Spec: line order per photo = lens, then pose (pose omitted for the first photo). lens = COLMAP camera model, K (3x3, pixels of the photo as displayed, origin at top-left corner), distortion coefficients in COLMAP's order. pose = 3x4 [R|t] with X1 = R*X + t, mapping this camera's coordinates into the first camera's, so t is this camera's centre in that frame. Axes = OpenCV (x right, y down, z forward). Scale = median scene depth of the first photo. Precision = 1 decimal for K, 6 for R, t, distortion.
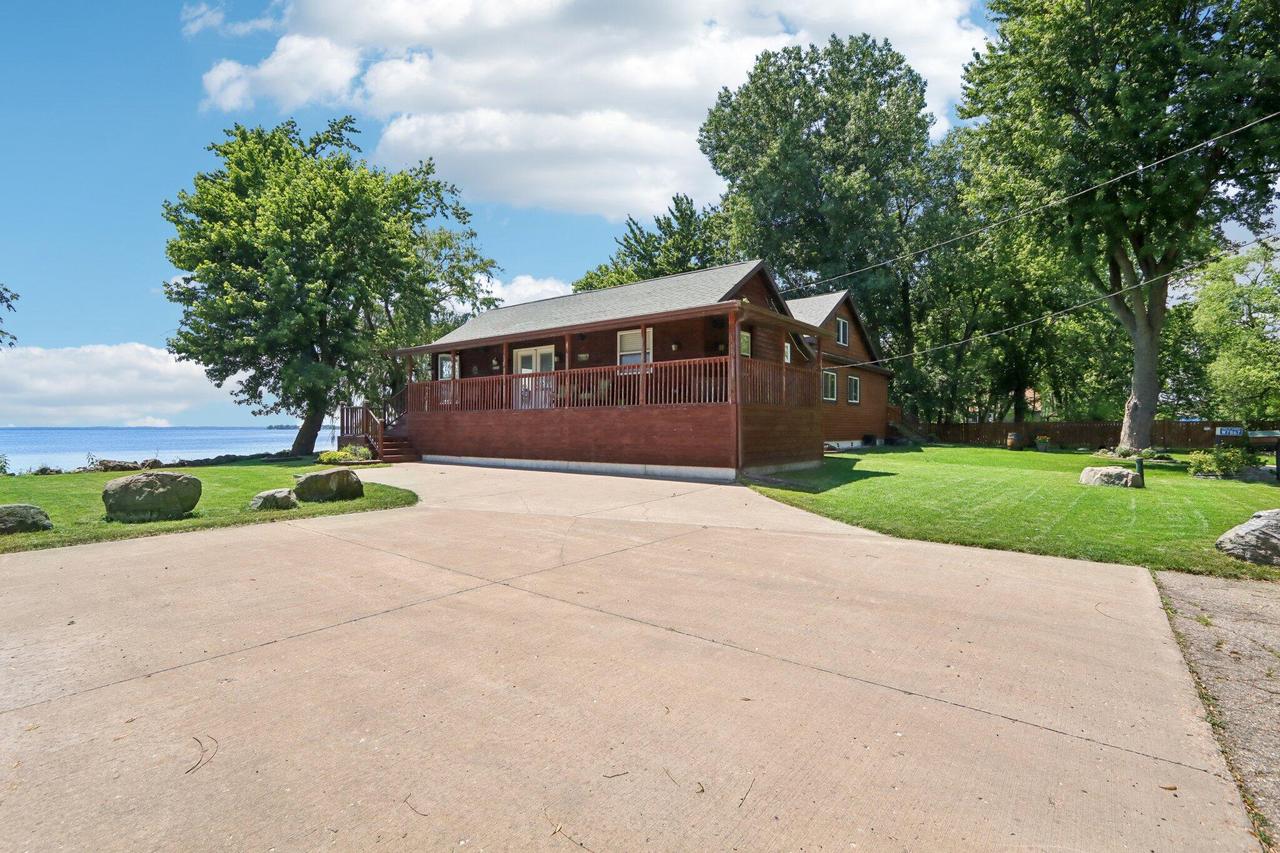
lens RADIAL K [[596.0, 0, 645.9], [0, 596.0, 424.8], [0, 0, 1]] dist [-0.004875, -0.000501]
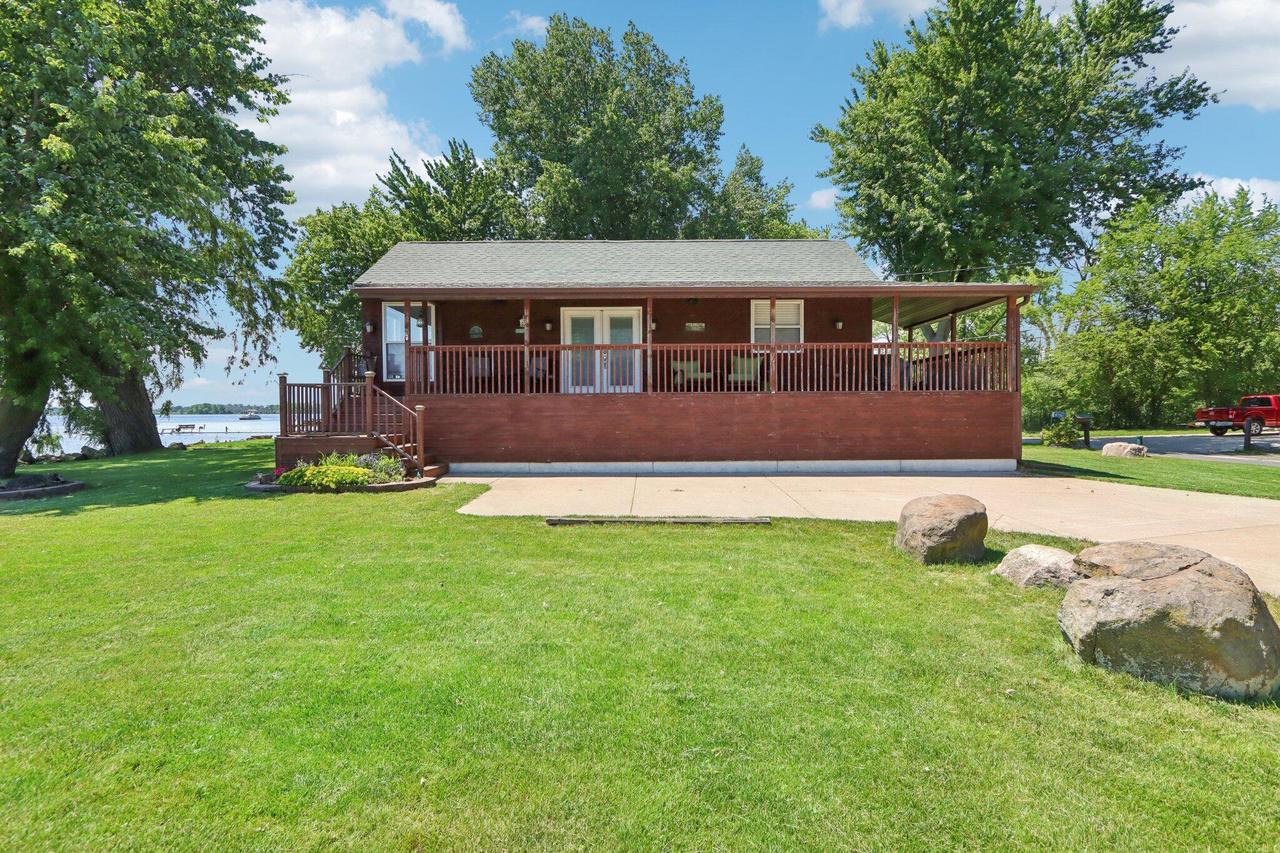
lens RADIAL K [[596.0, 0, 645.9], [0, 596.0, 424.8], [0, 0, 1]] dist [-0.004875, -0.000501]
pose [[0.776149, -0.009239, 0.630482, -0.699296], [0.001260, 0.999913, 0.013102, 0.003370], [-0.630548, -0.009374, 0.776093, 0.468485]]
